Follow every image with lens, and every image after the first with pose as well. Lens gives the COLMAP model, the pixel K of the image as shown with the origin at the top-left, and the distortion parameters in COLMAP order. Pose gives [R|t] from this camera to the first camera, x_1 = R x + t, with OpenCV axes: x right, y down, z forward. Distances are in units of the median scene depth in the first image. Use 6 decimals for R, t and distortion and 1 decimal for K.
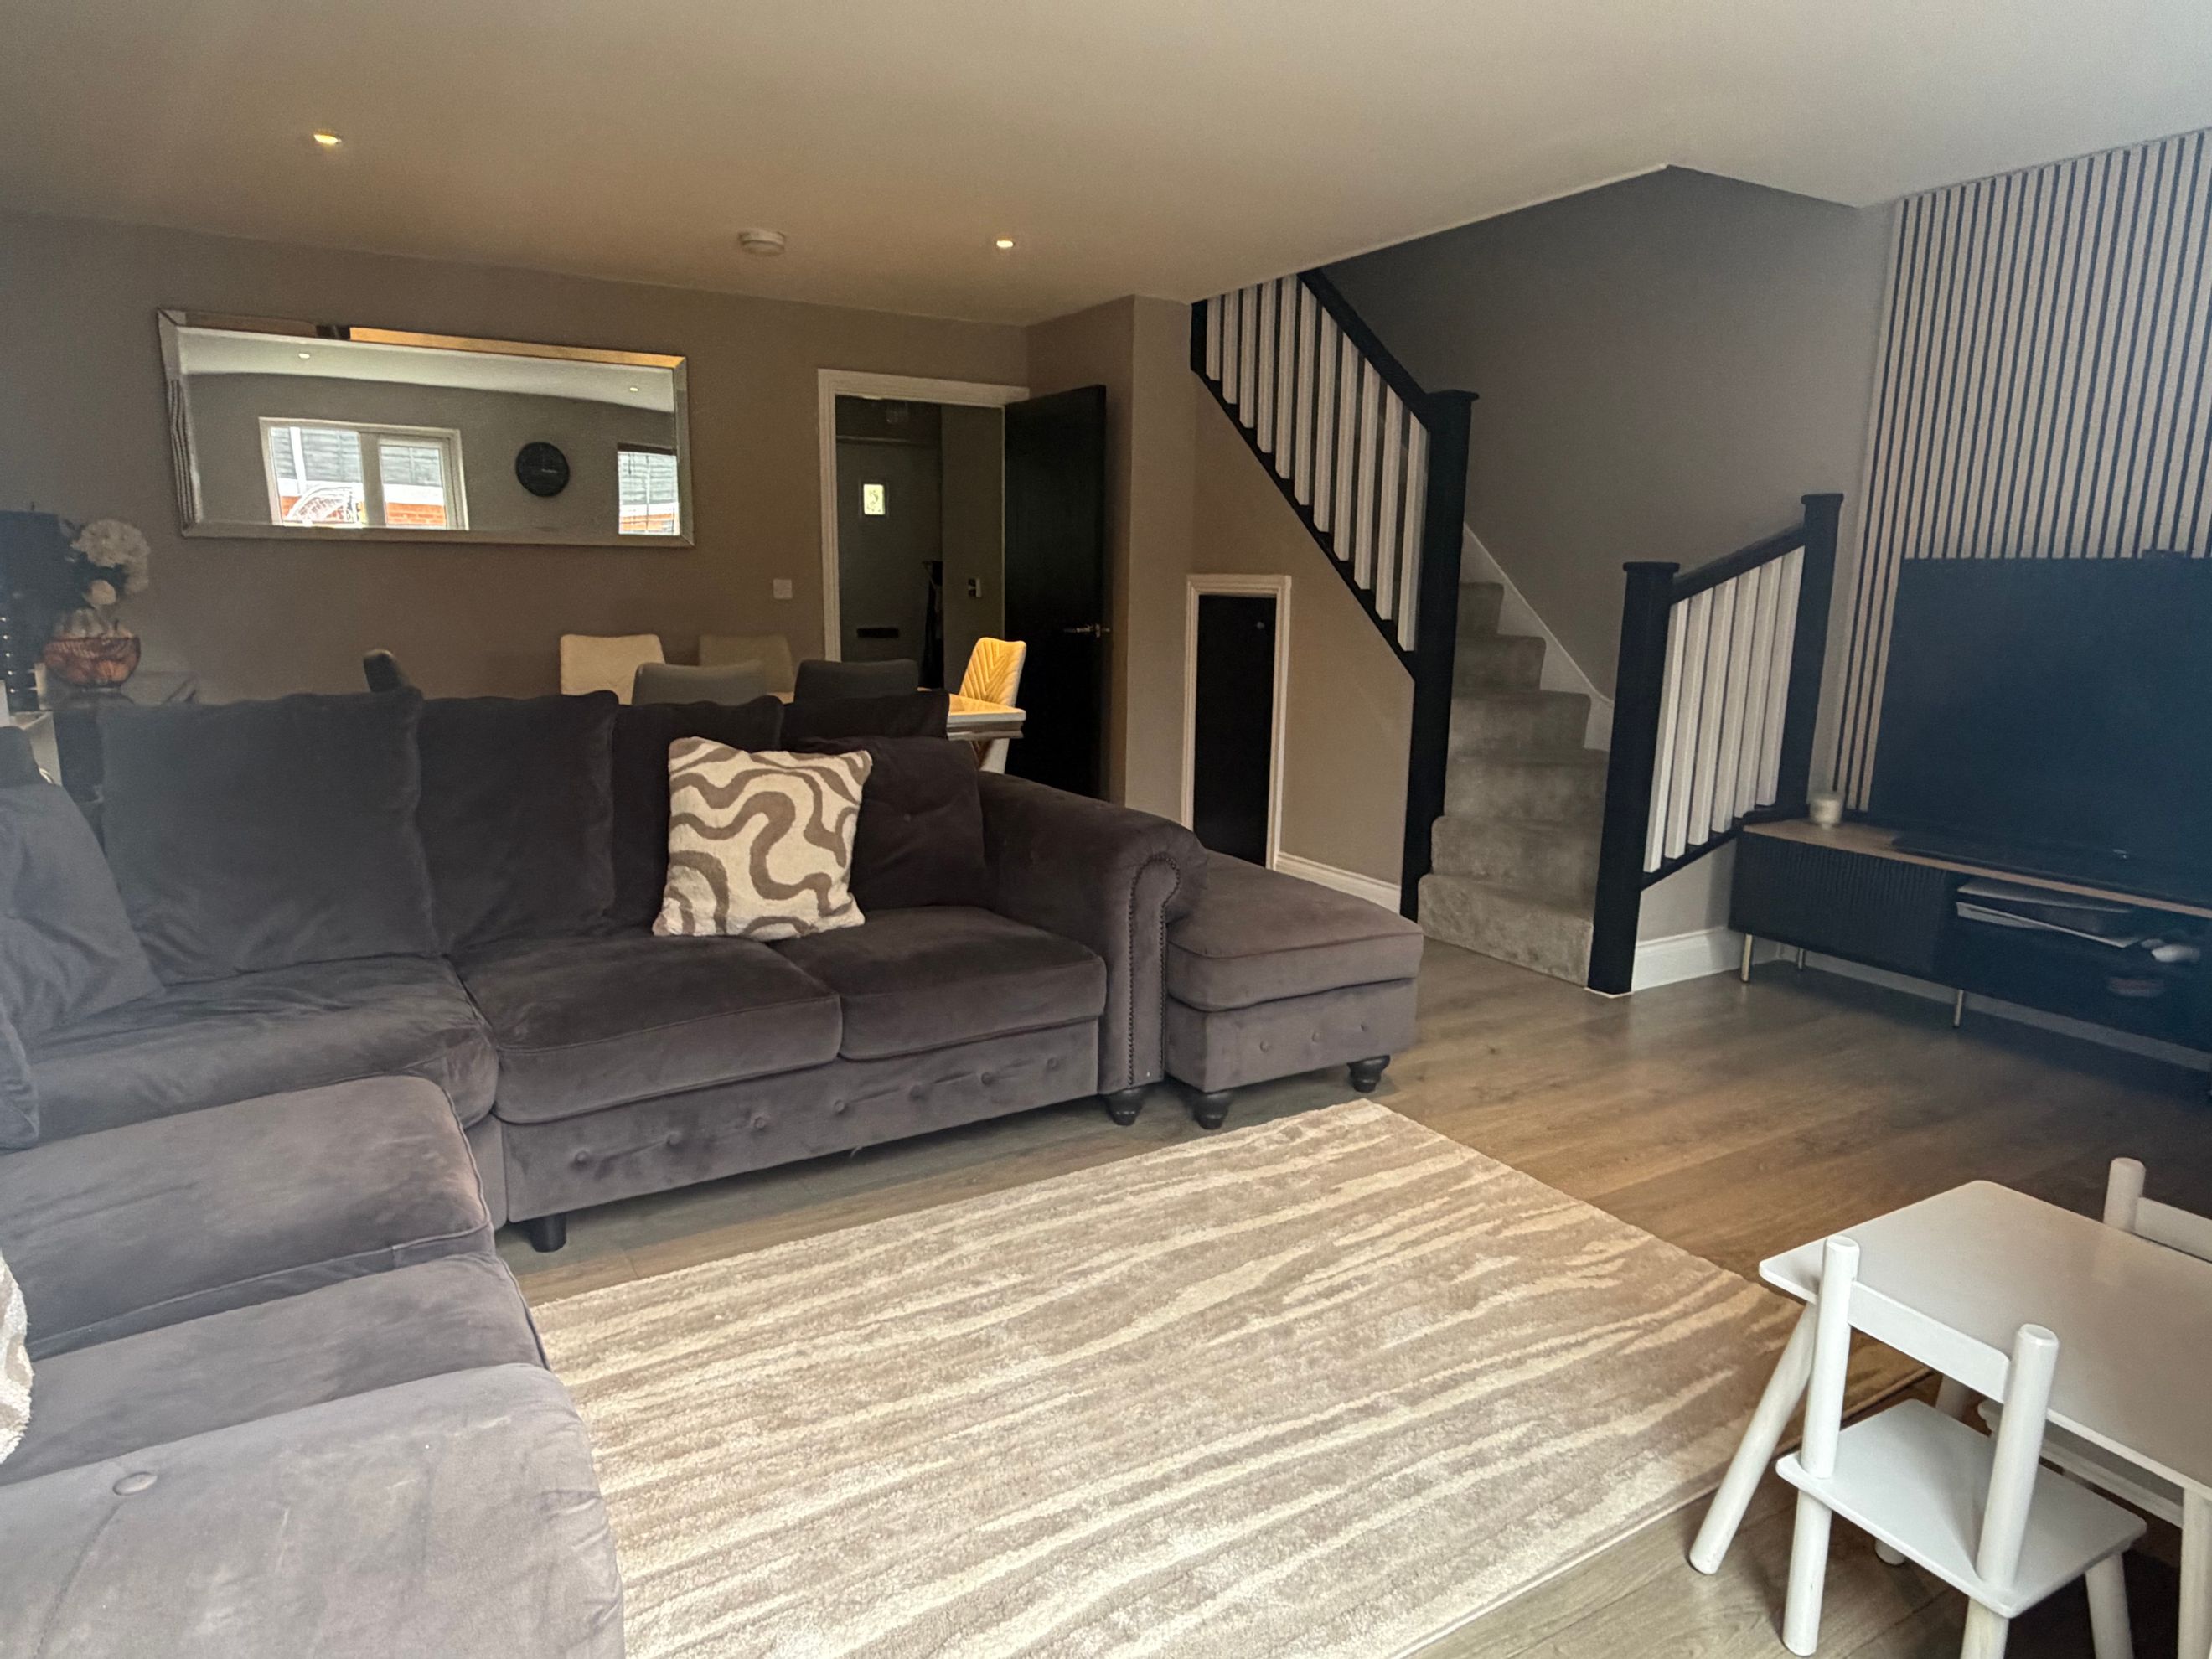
lens RADIAL K [[1367.7, 0, 1084.6], [0, 1367.7, 840.5], [0, 0, 1]] dist [-0.000425, 0.003090]
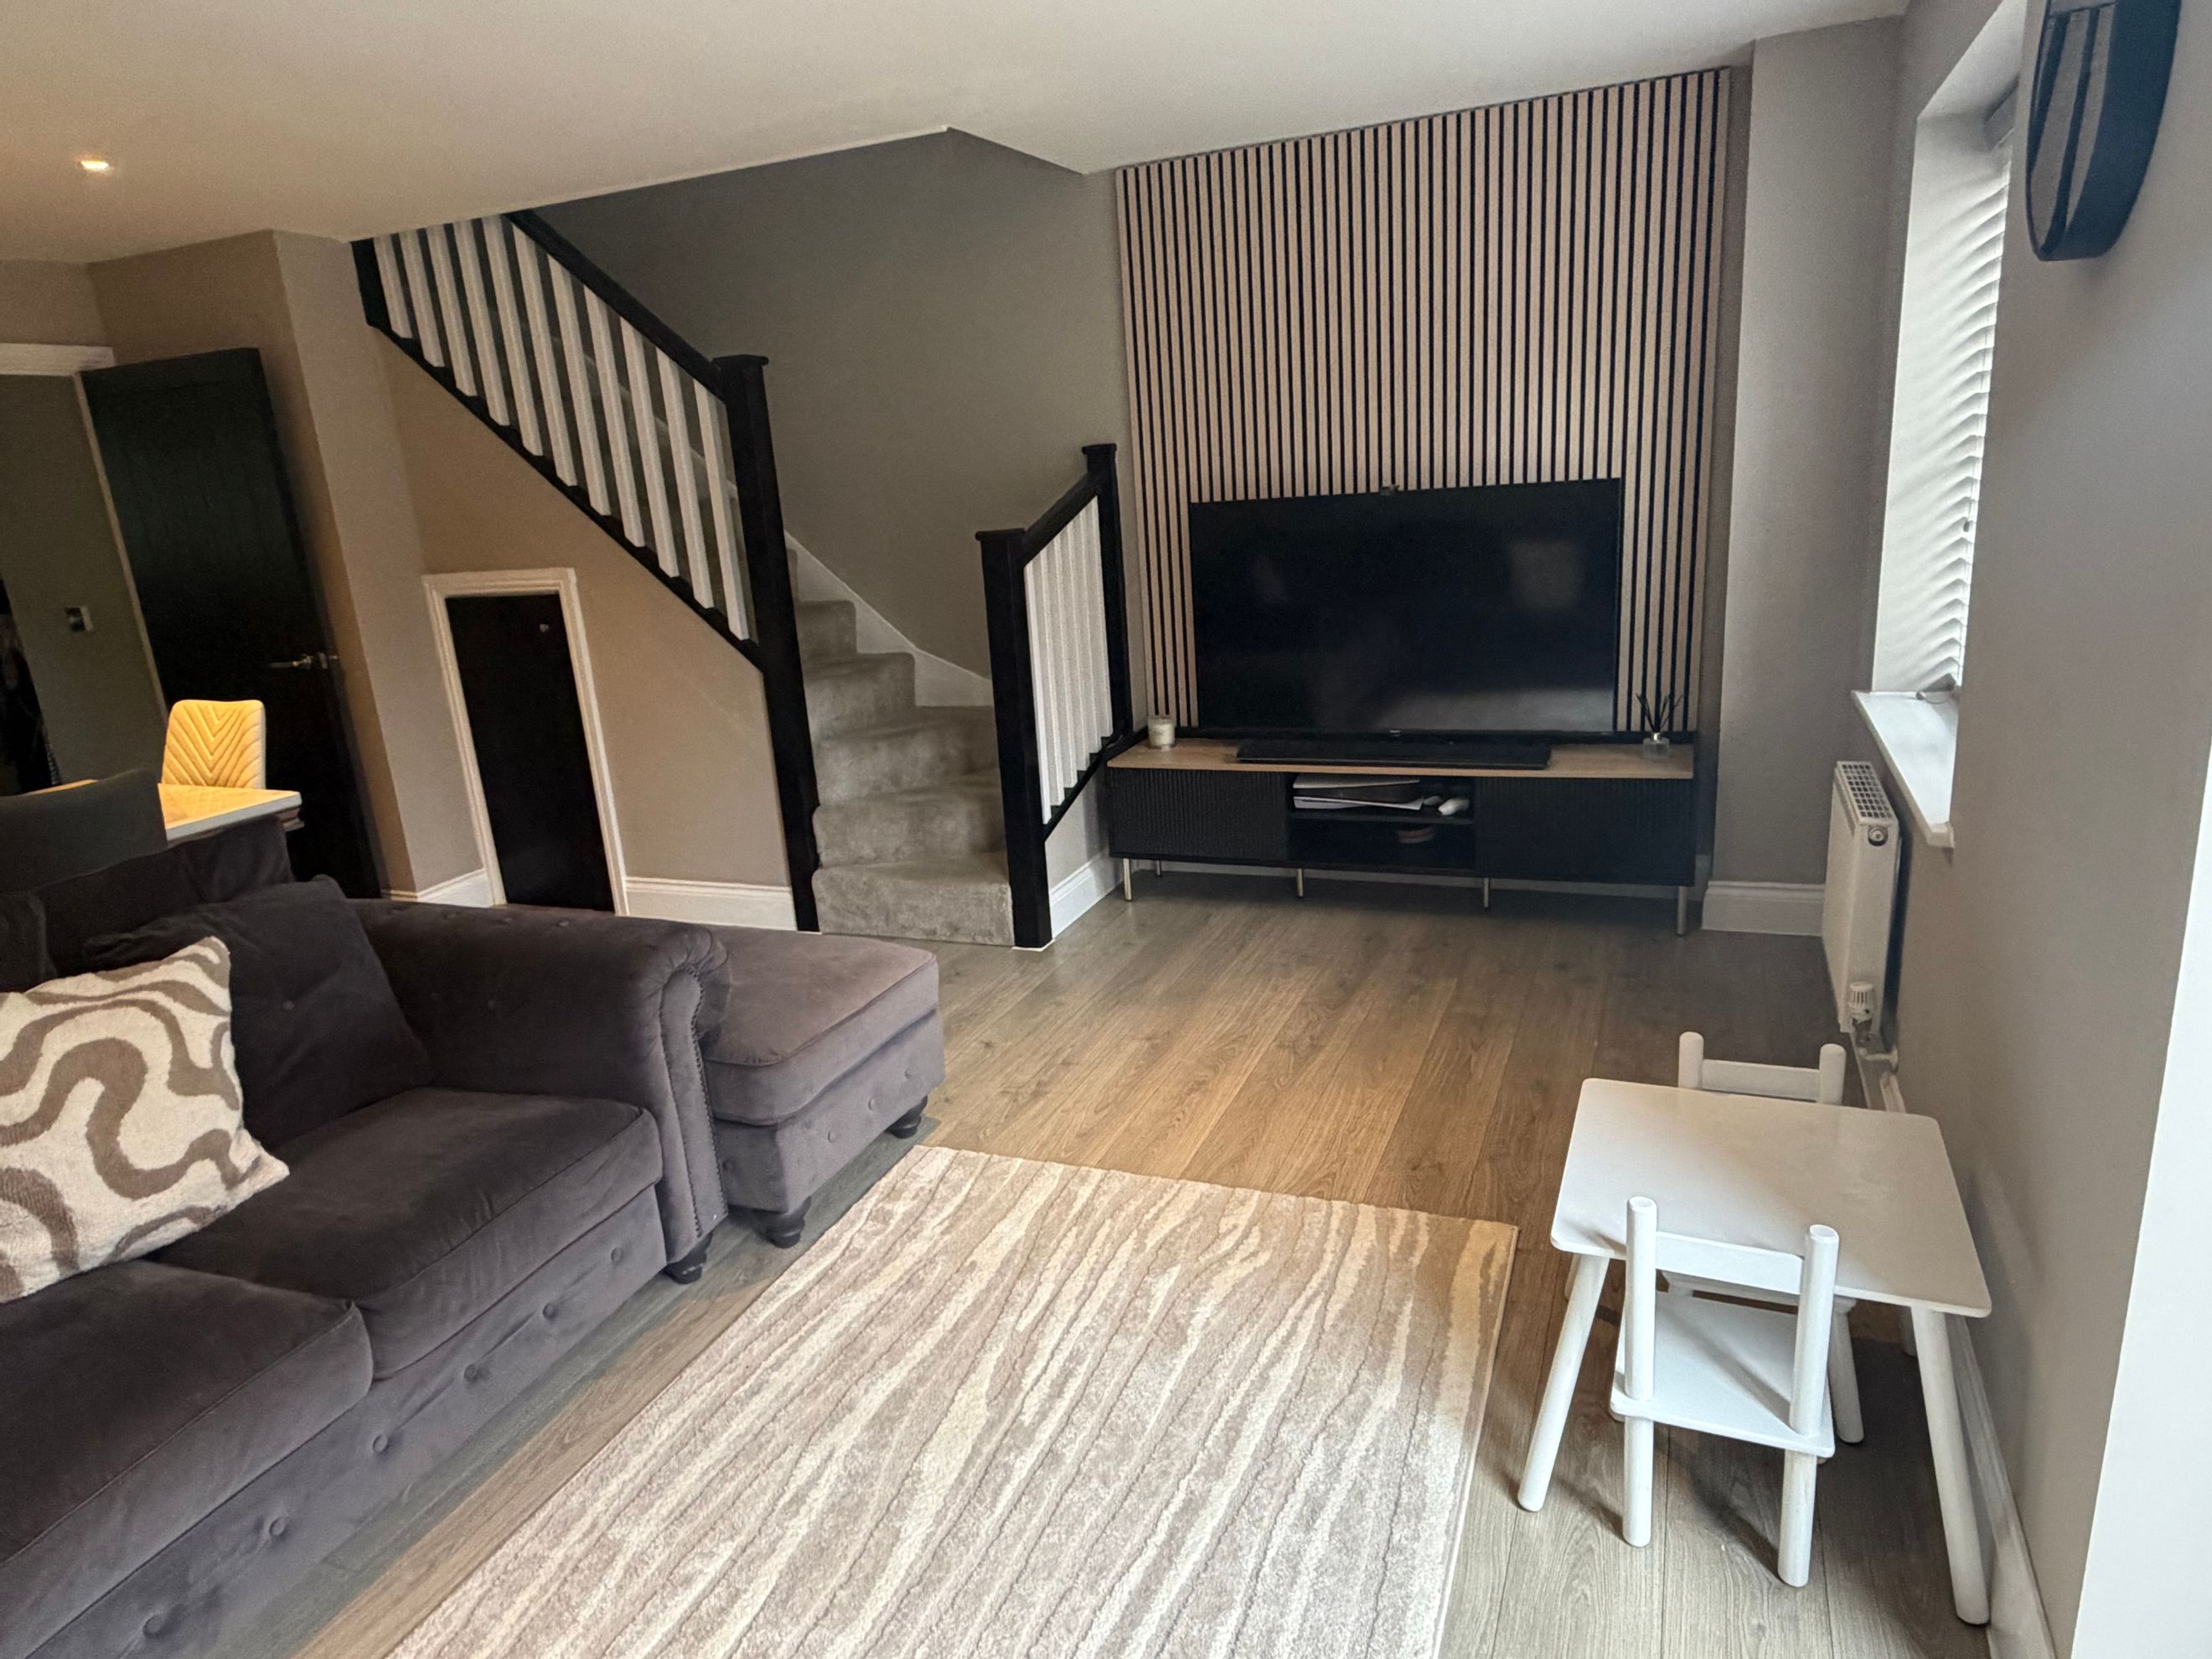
lens RADIAL K [[1367.7, 0, 1106.9], [0, 1367.7, 834.1], [0, 0, 1]] dist [-0.000425, 0.003090]
pose [[0.793294, -0.229770, 0.563817, -0.185816], [0.196064, 0.973133, 0.120713, -0.115567], [-0.576405, 0.014783, 0.817030, 0.166271]]
